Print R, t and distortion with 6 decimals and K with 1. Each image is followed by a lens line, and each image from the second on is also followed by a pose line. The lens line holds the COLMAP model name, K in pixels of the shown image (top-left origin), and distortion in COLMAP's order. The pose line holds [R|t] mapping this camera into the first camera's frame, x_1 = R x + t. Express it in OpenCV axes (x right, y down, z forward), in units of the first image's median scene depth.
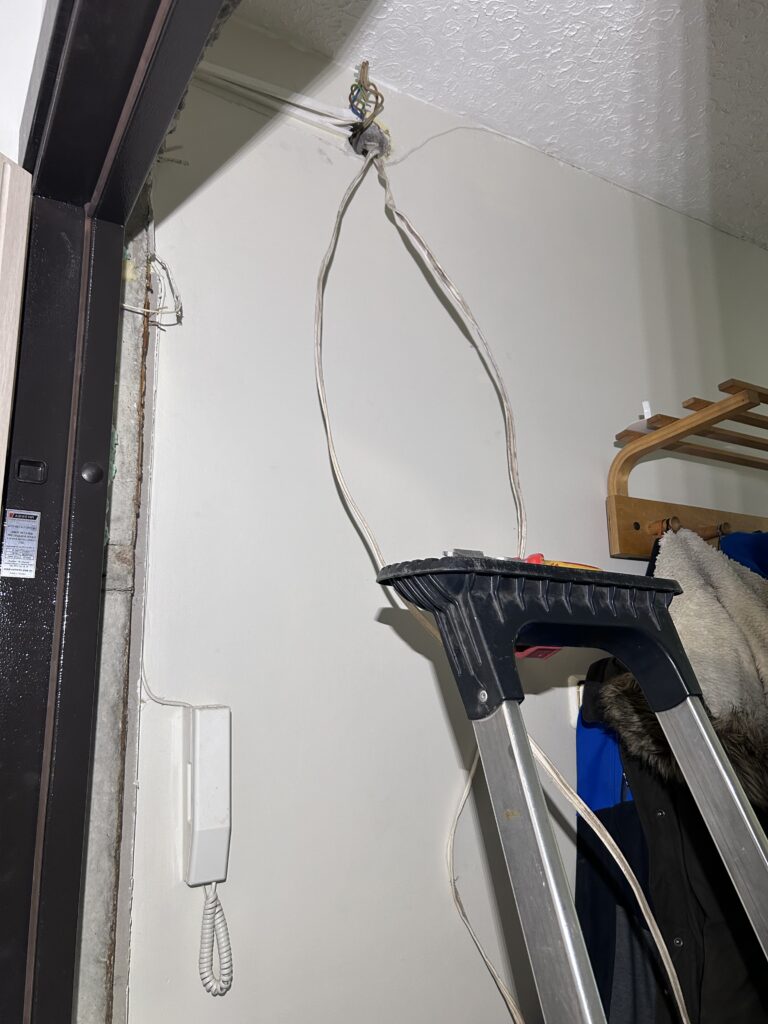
lens RADIAL K [[781.4, 0, 384.0], [0, 781.4, 512.0], [0, 0, 1]] dist [0.001819, -0.000119]
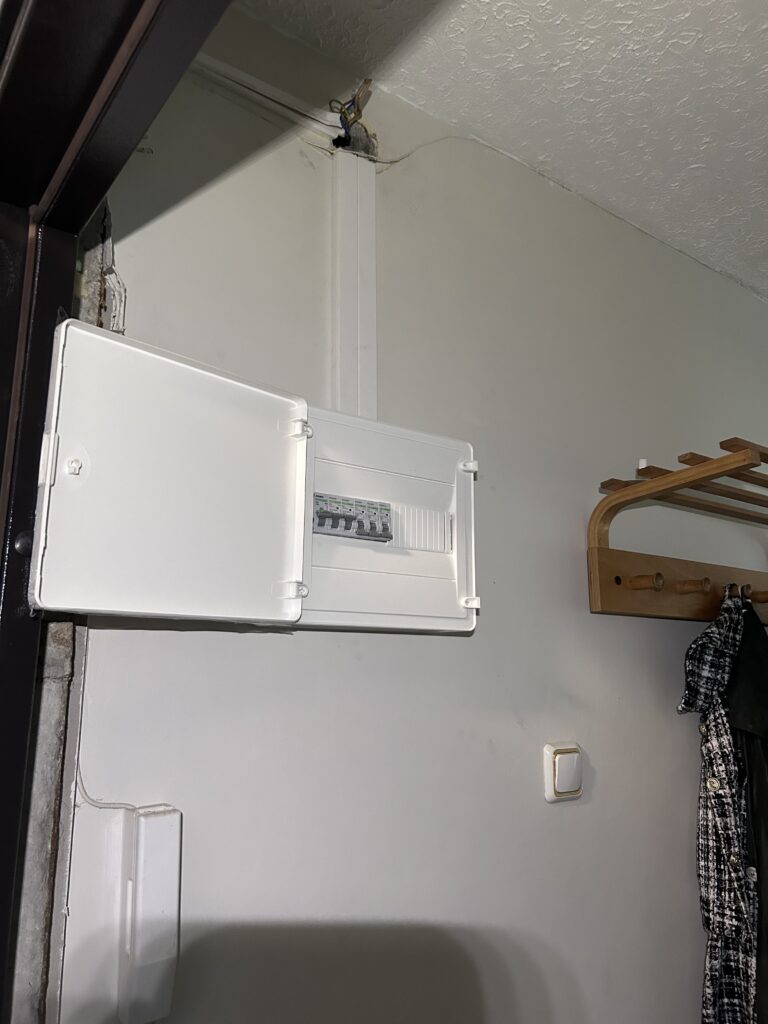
lens RADIAL K [[782.8, 0, 384.0], [0, 782.8, 512.0], [0, 0, 1]] dist [0.000336, -0.005311]
pose [[0.994552, 0.044253, 0.094384, -0.055798], [-0.045574, 0.998890, 0.011879, -0.072068], [-0.093753, -0.016116, 0.995465, 0.105957]]
